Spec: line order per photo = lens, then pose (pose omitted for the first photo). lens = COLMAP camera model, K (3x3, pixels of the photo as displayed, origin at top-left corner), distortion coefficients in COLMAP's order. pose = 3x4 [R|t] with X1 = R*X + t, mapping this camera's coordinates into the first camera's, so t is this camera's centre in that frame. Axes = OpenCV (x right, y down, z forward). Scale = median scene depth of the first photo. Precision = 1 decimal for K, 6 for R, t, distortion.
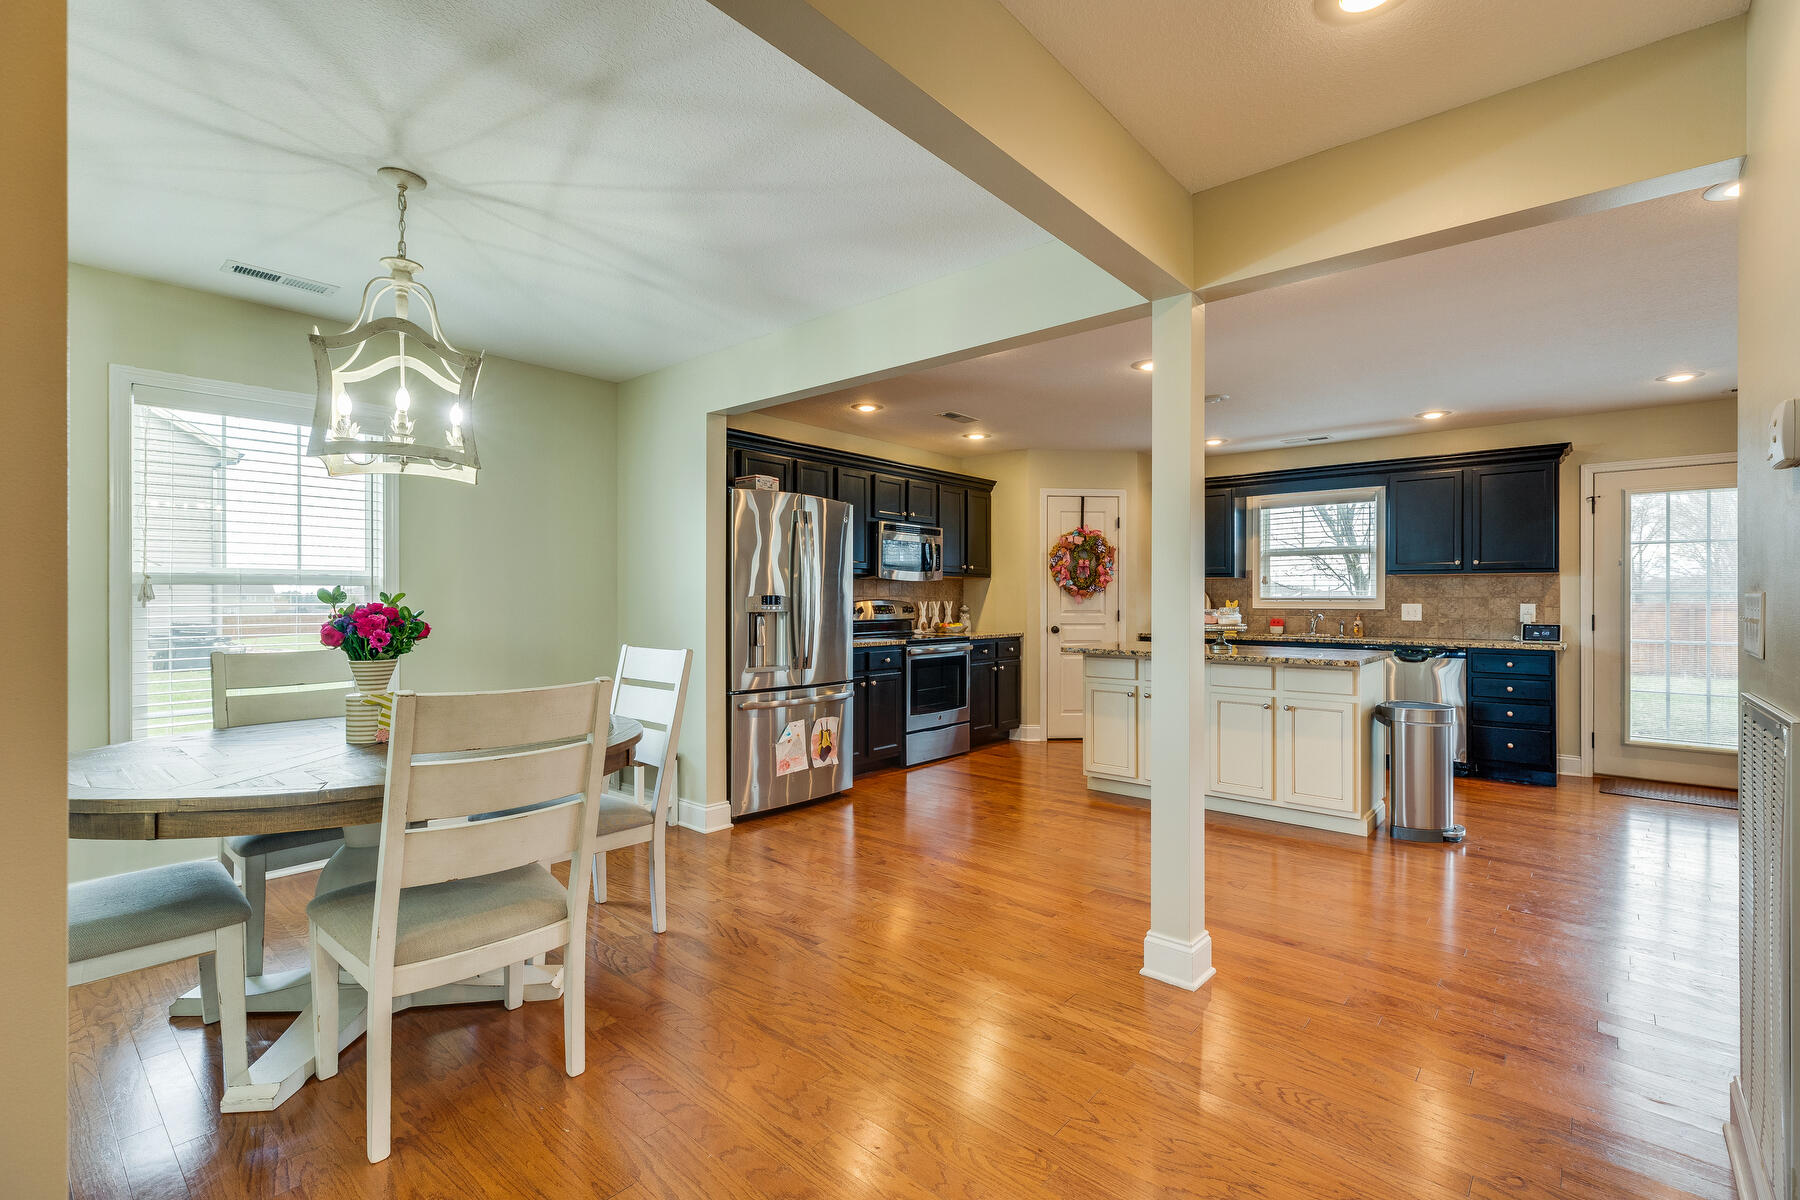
lens RADIAL K [[803.0, 0, 900.0], [0, 803.0, 600.0], [0, 0, 1]] dist [0.002775, 0.000597]
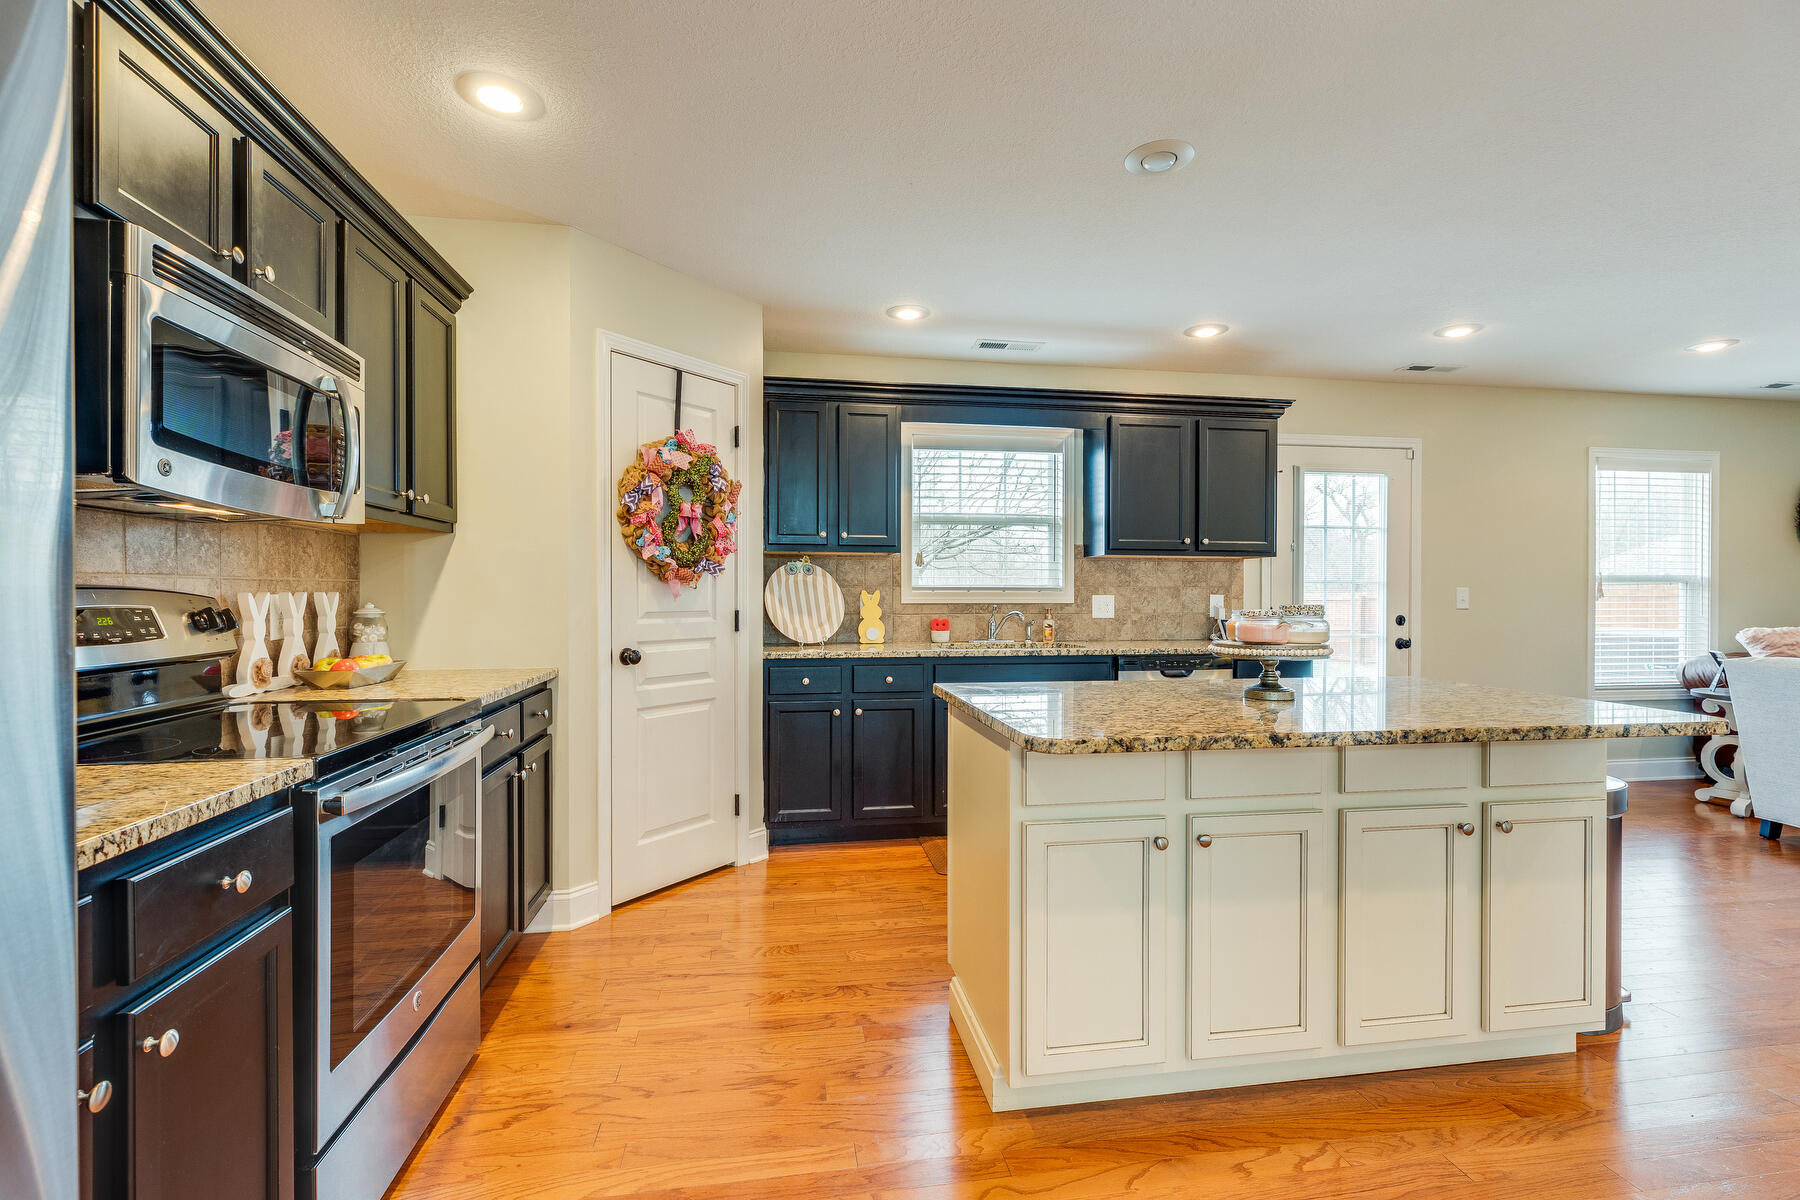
lens RADIAL K [[803.0, 0, 900.0], [0, 803.0, 600.0], [0, 0, 1]] dist [0.002775, 0.000597]
pose [[0.637537, -0.007550, 0.770383, -0.056510], [0.001064, 0.999960, 0.008920, 0.002135], [-0.770419, -0.004867, 0.637519, 0.653250]]
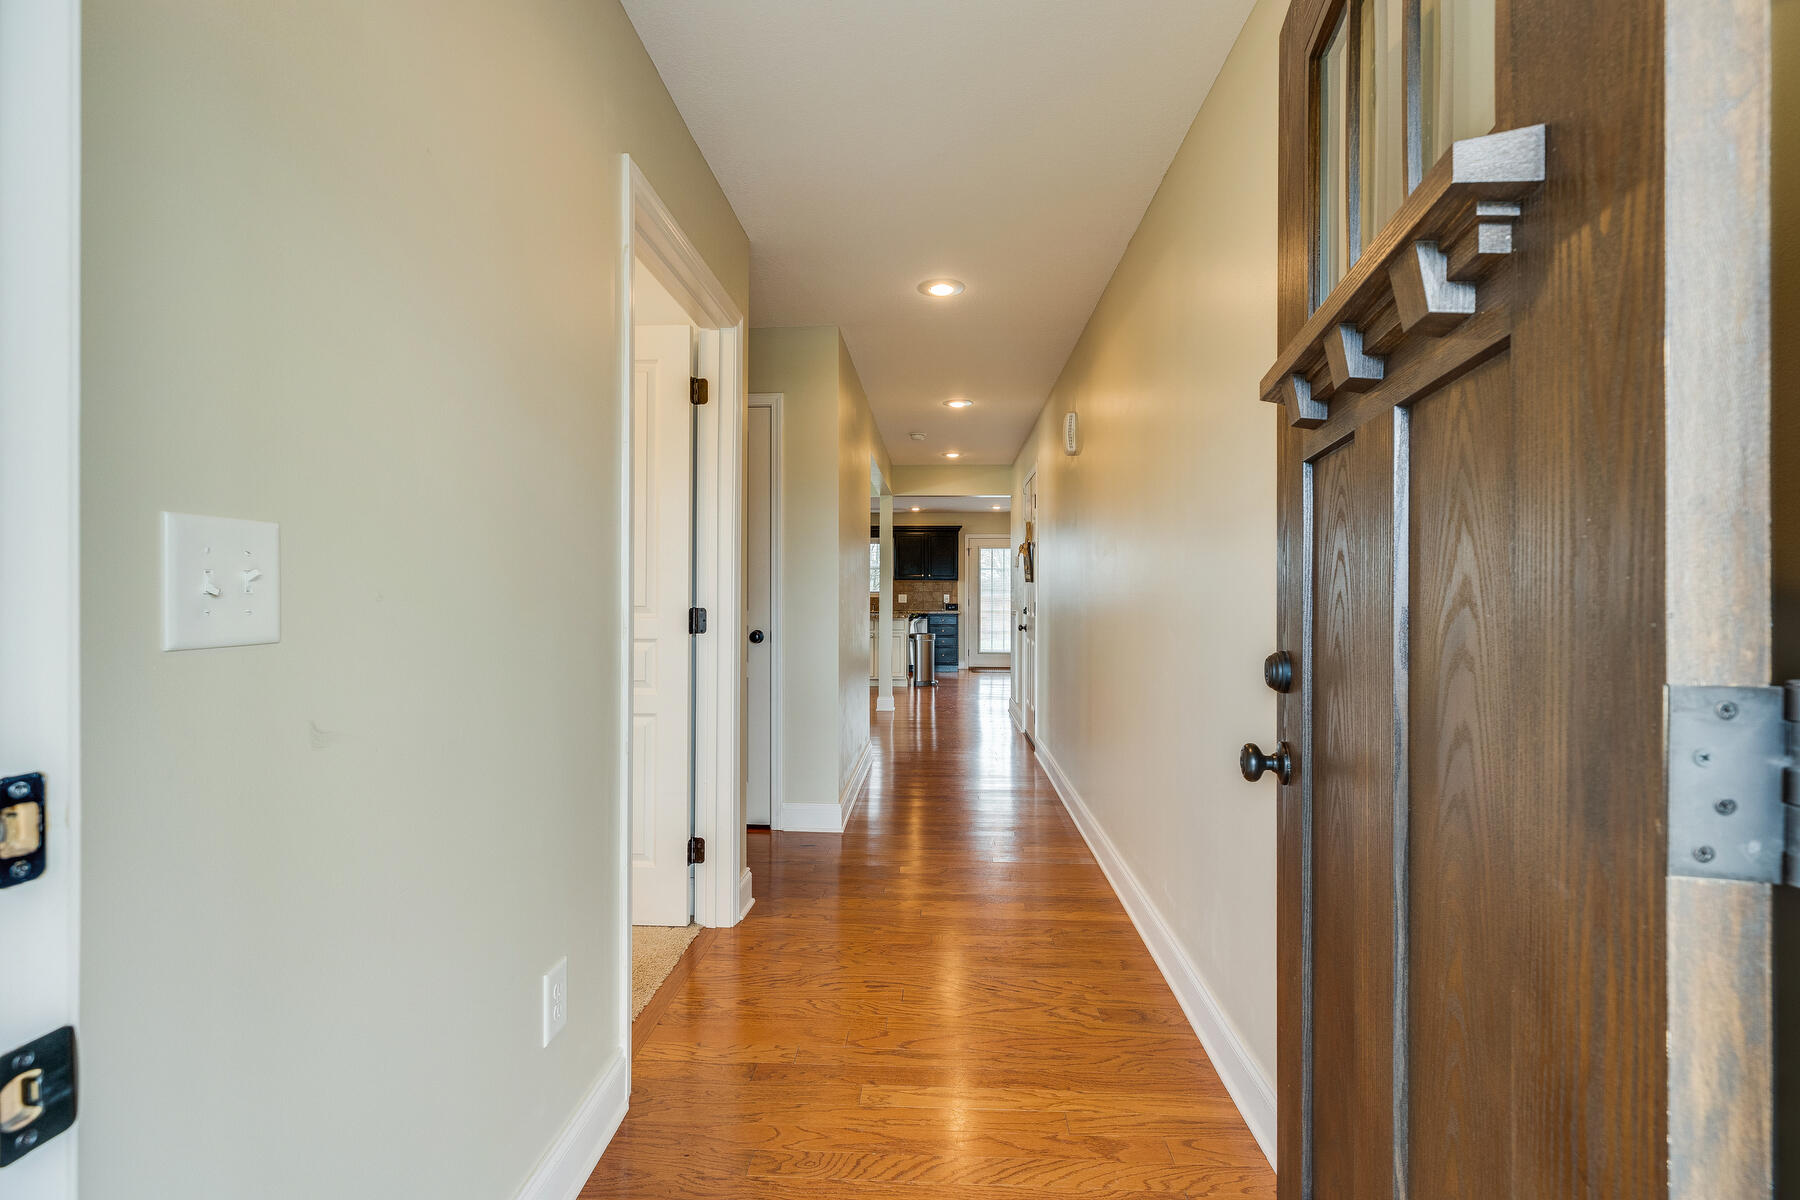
lens RADIAL K [[803.0, 0, 900.0], [0, 803.0, 600.0], [0, 0, 1]] dist [0.002775, 0.000597]
pose [[0.793223, -0.003082, 0.608923, -0.620932], [-0.001168, 0.999978, 0.006582, 0.005125], [-0.608930, -0.005932, 0.793202, -0.629879]]
